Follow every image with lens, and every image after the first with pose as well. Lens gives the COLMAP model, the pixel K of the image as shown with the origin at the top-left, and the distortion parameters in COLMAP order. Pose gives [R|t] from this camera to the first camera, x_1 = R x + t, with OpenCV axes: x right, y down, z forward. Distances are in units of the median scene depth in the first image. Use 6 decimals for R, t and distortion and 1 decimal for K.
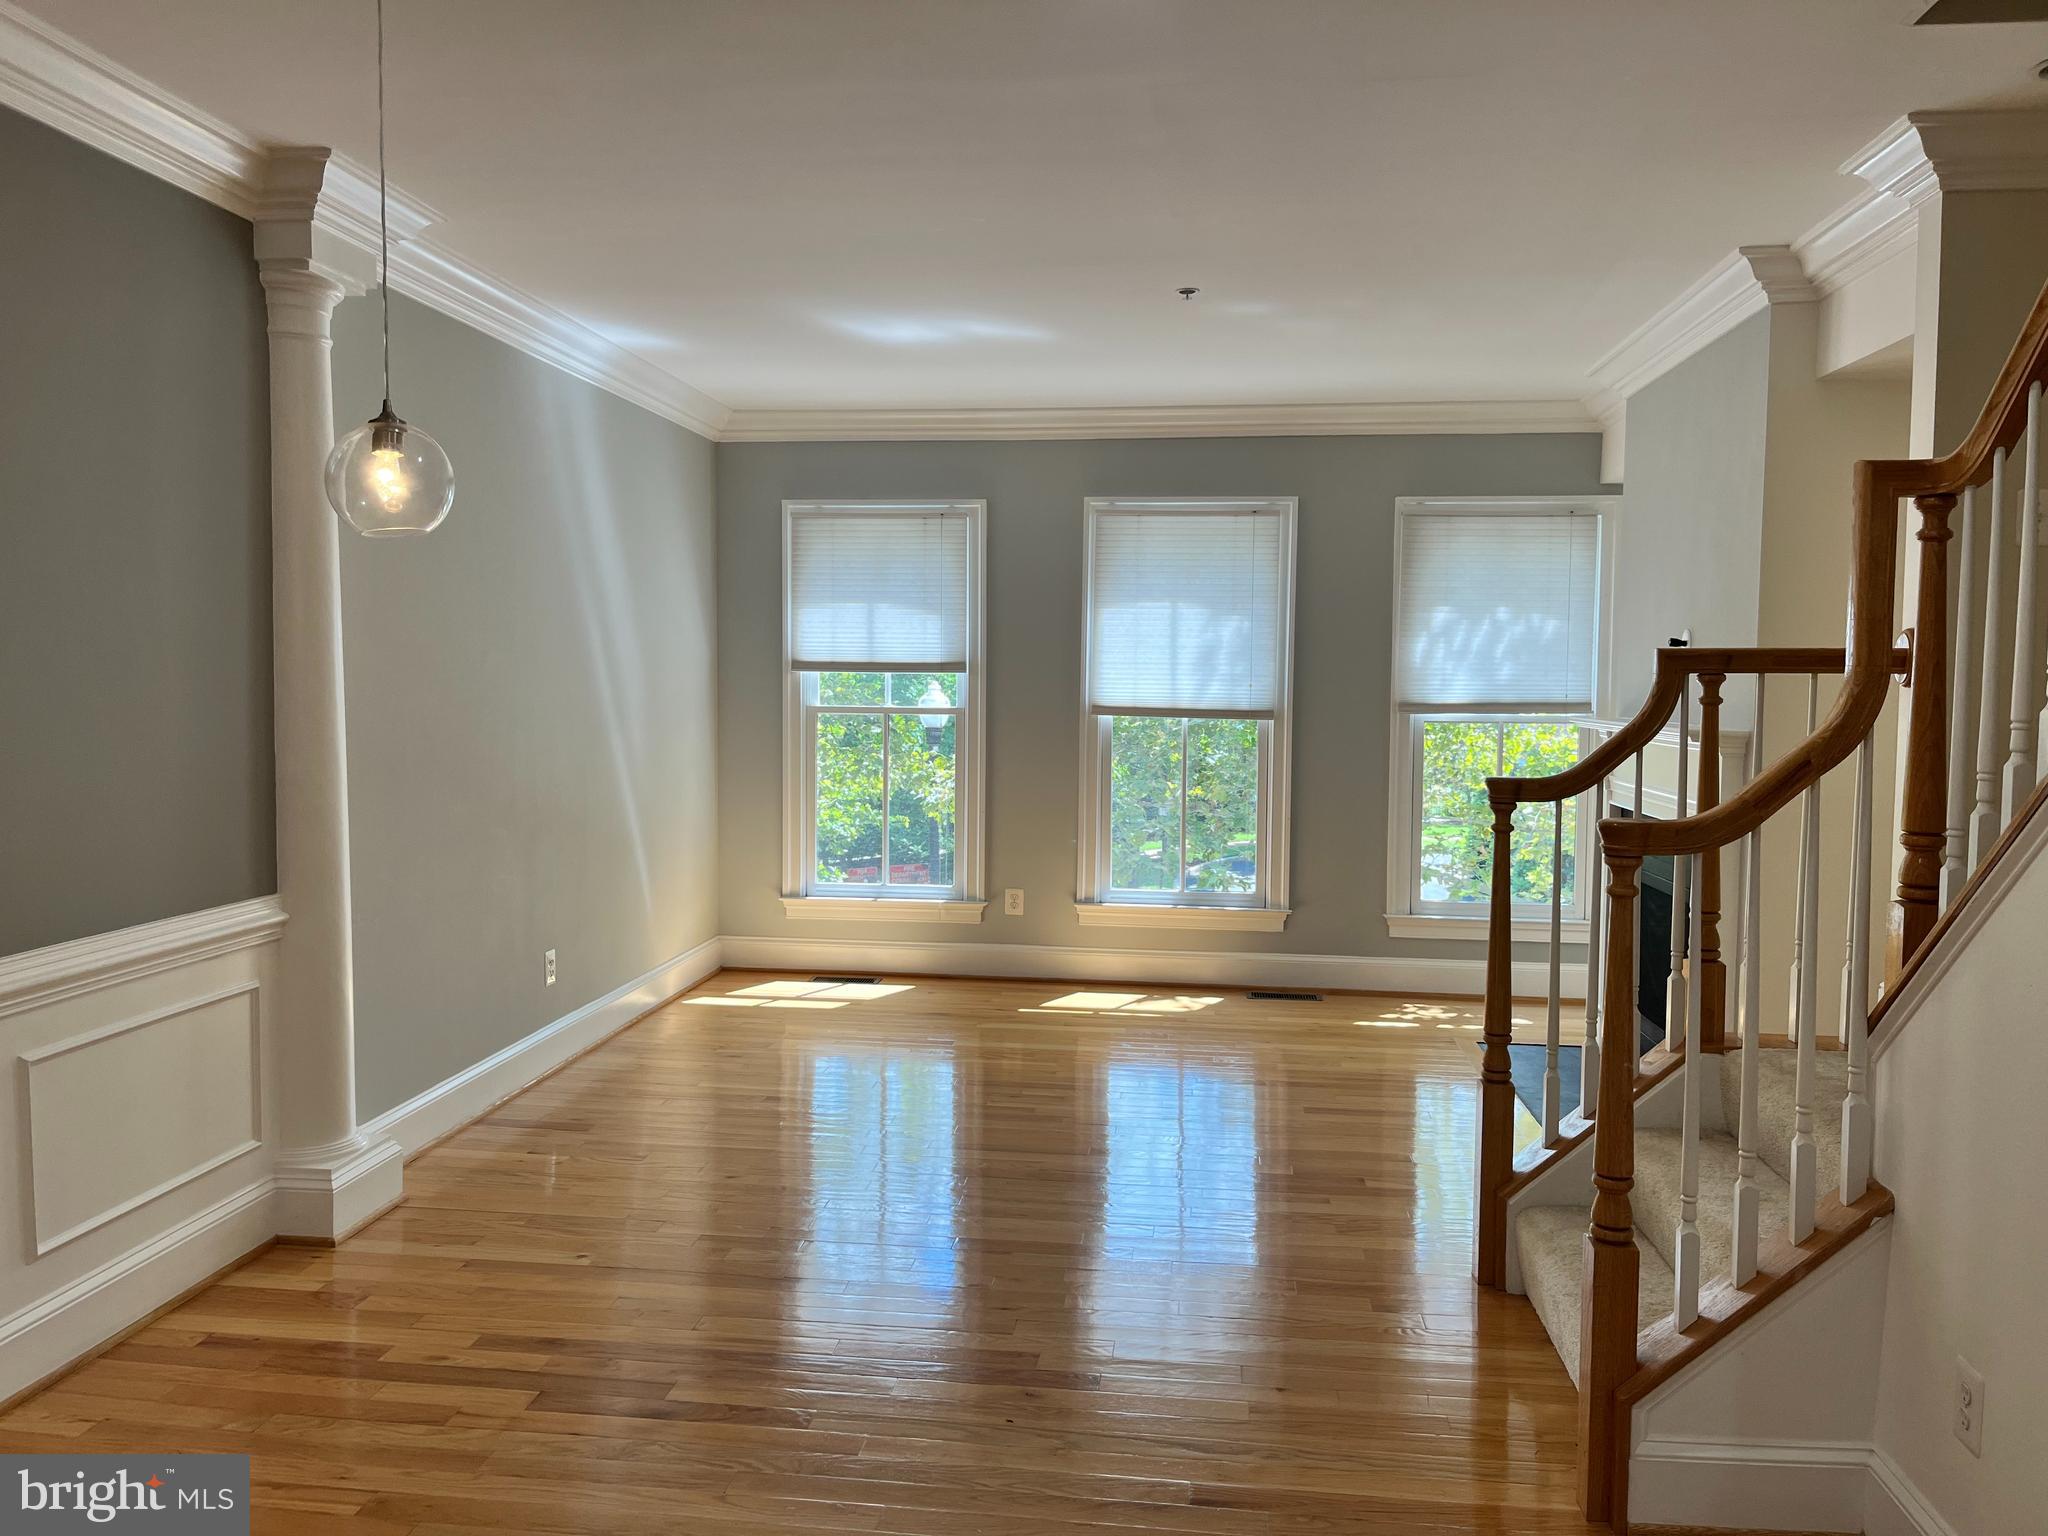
lens RADIAL K [[1563.8, 0, 1026.4], [0, 1563.8, 762.1], [0, 0, 1]] dist [0.041665, -0.031747]
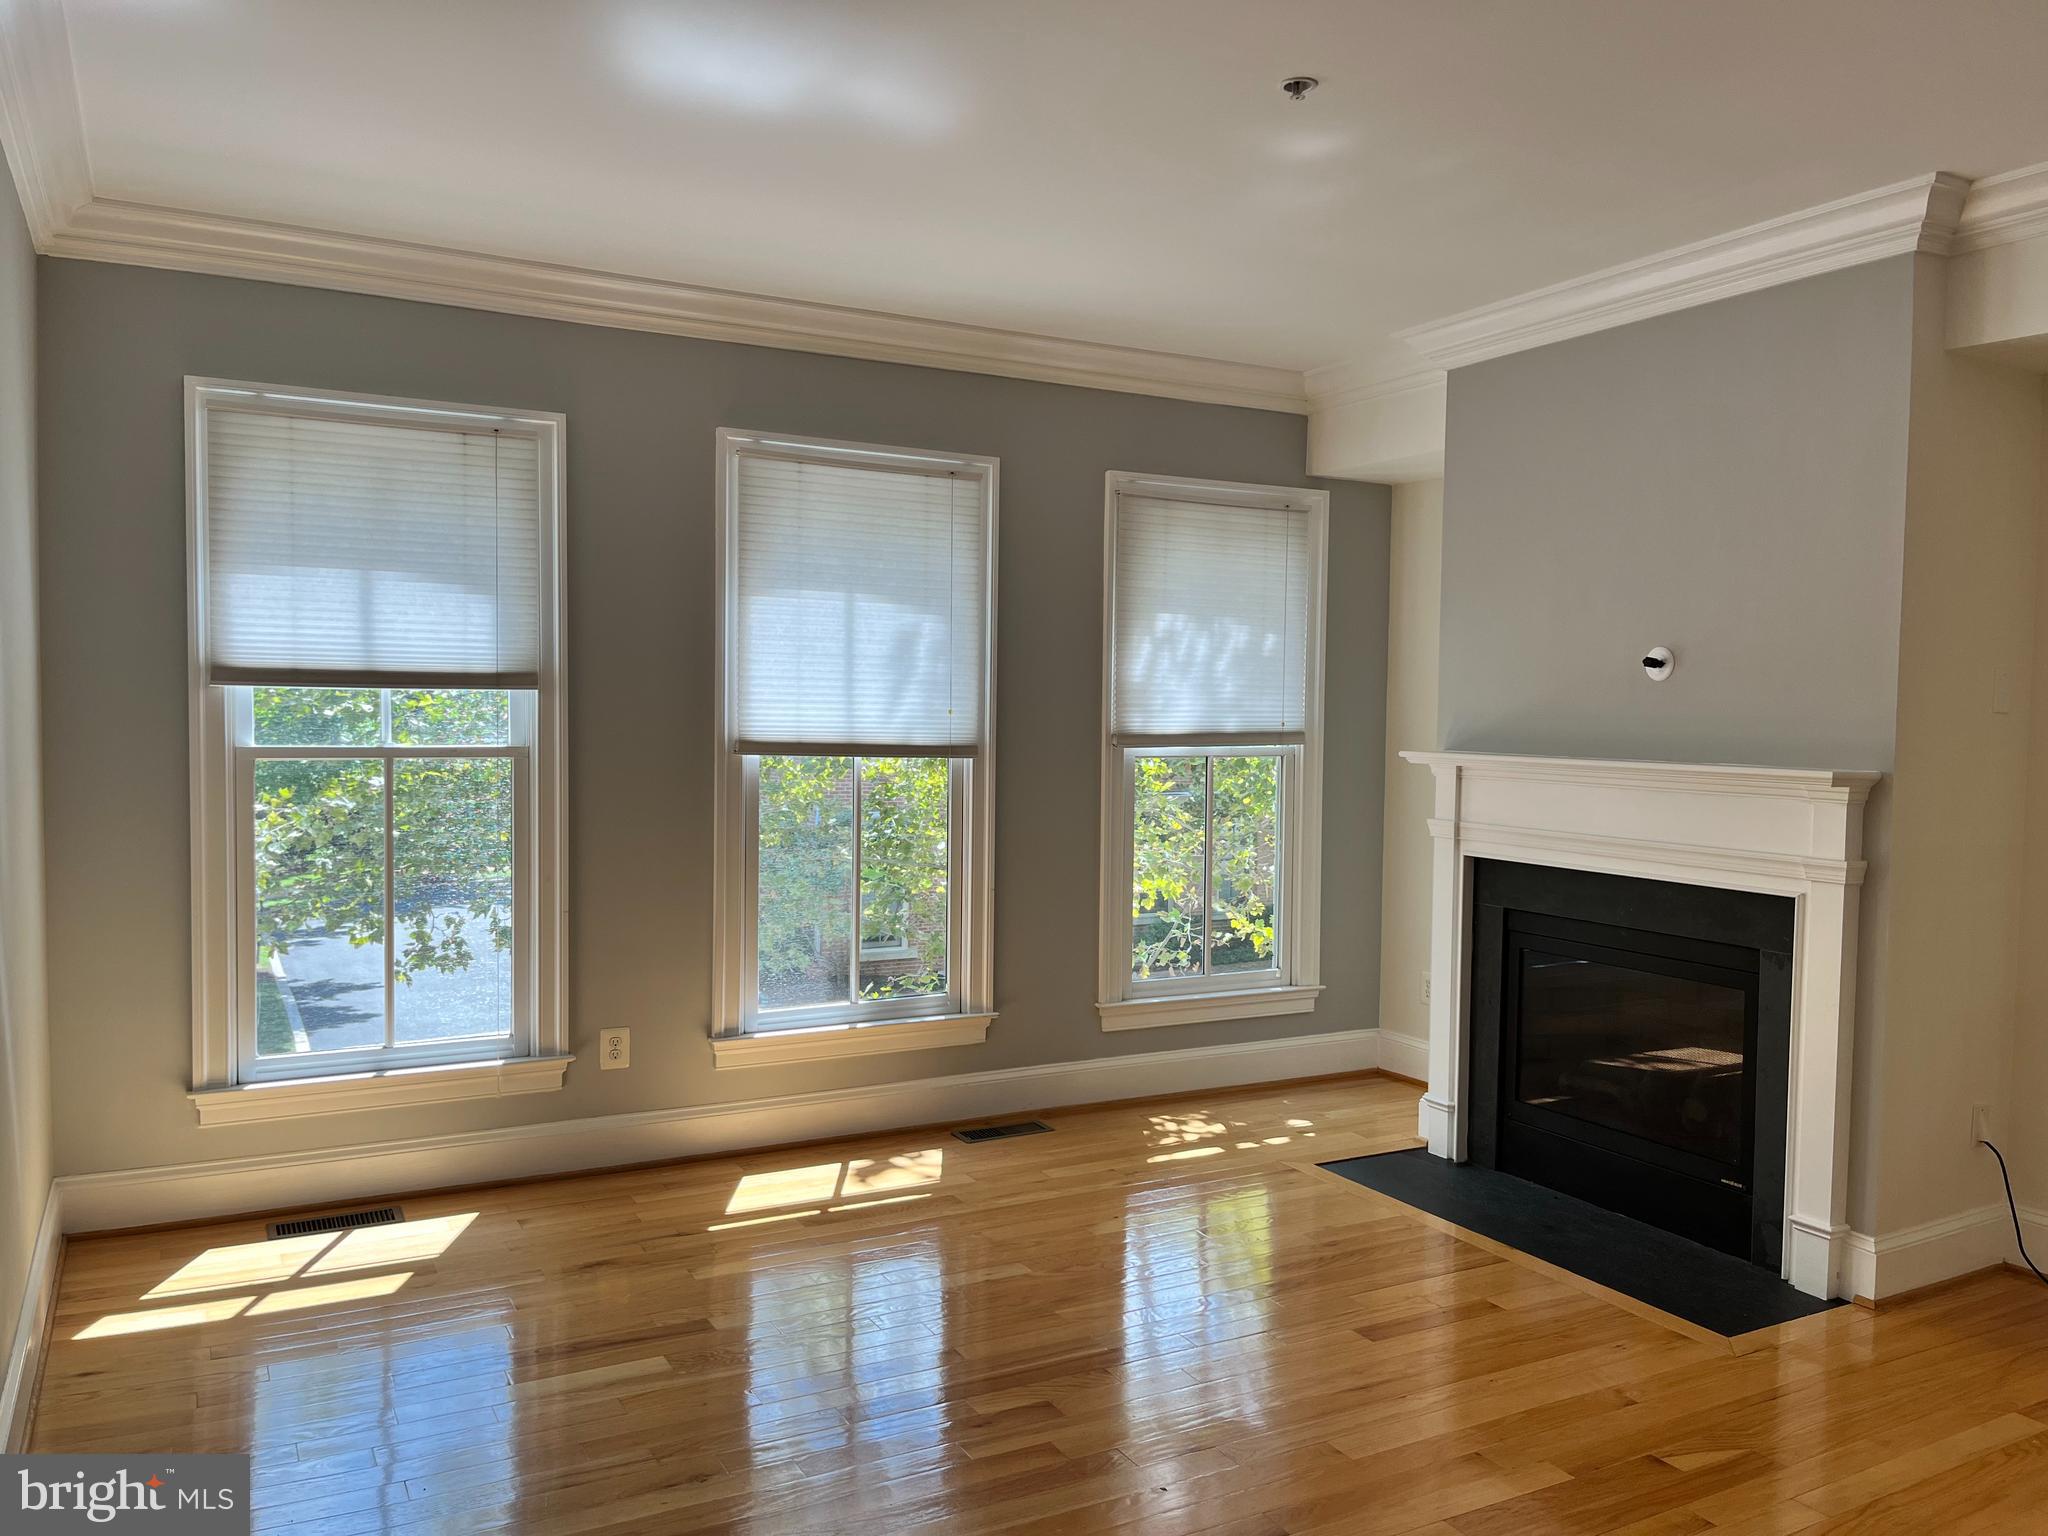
lens RADIAL K [[1563.8, 0, 1030.0], [0, 1563.8, 771.1], [0, 0, 1]] dist [0.041665, -0.031747]
pose [[0.805208, -0.022000, 0.592584, -0.254827], [0.030242, 0.999535, -0.003985, -0.016770], [-0.592221, 0.021130, 0.805499, 0.387570]]
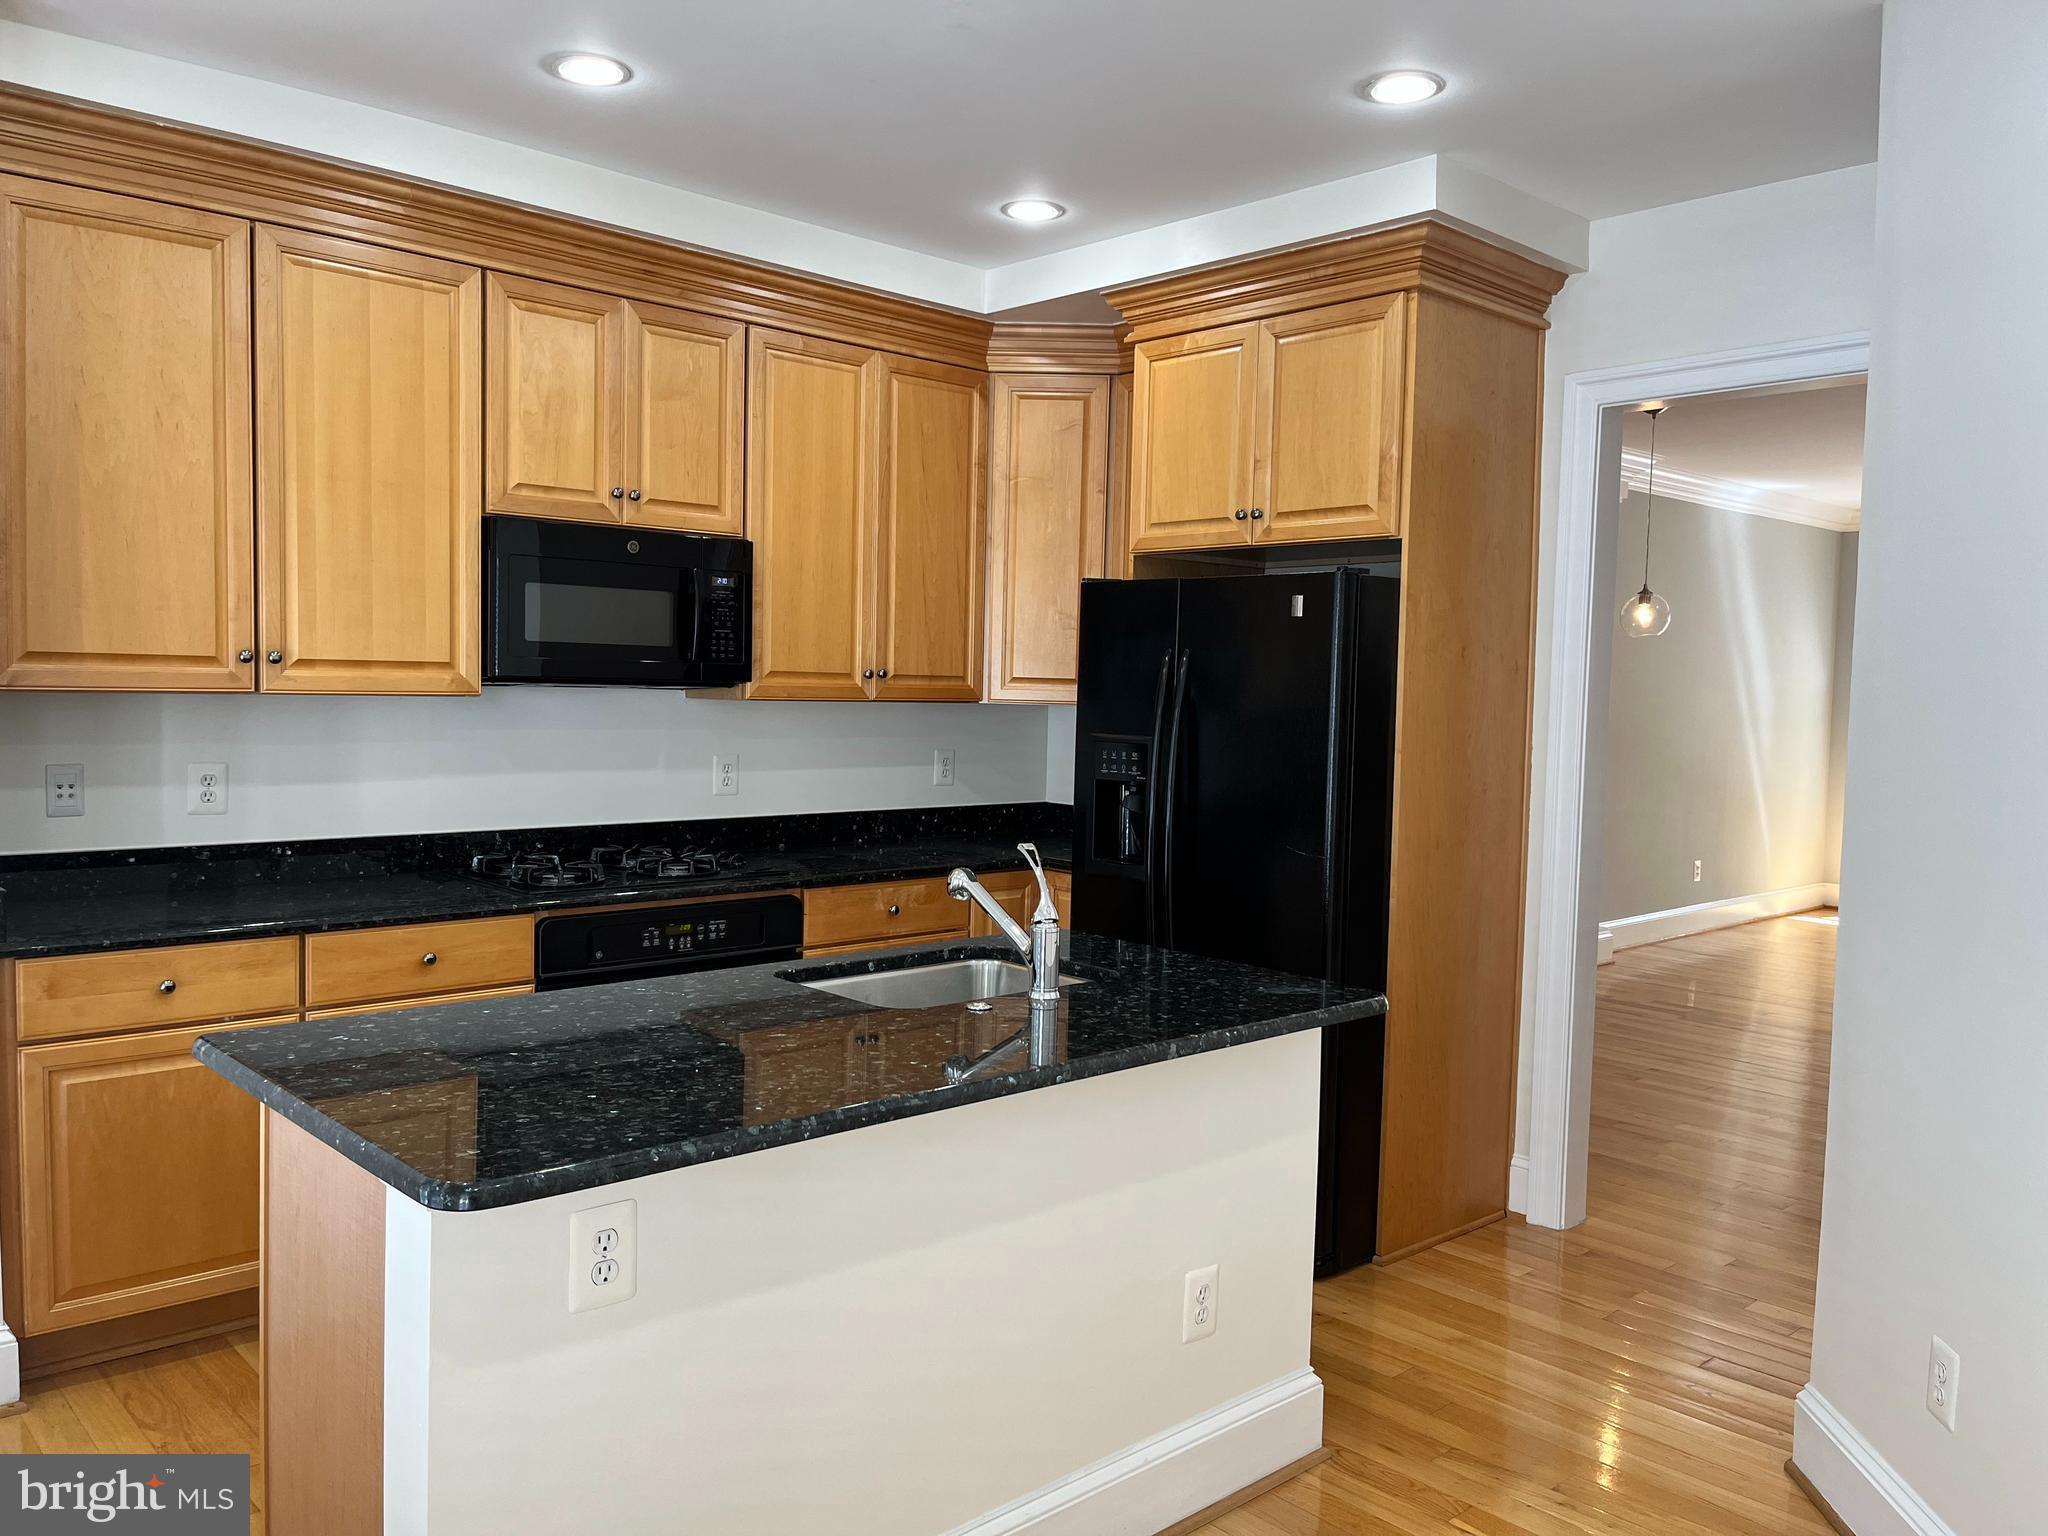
lens RADIAL K [[1563.8, 0, 1021.7], [0, 1563.8, 767.0], [0, 0, 1]] dist [0.041665, -0.031747]
pose [[0.762419, 0.042312, -0.645699, 0.154588], [-0.050862, 0.998691, 0.005387, 0.032874], [0.645082, 0.028734, 0.763573, -0.511890]]
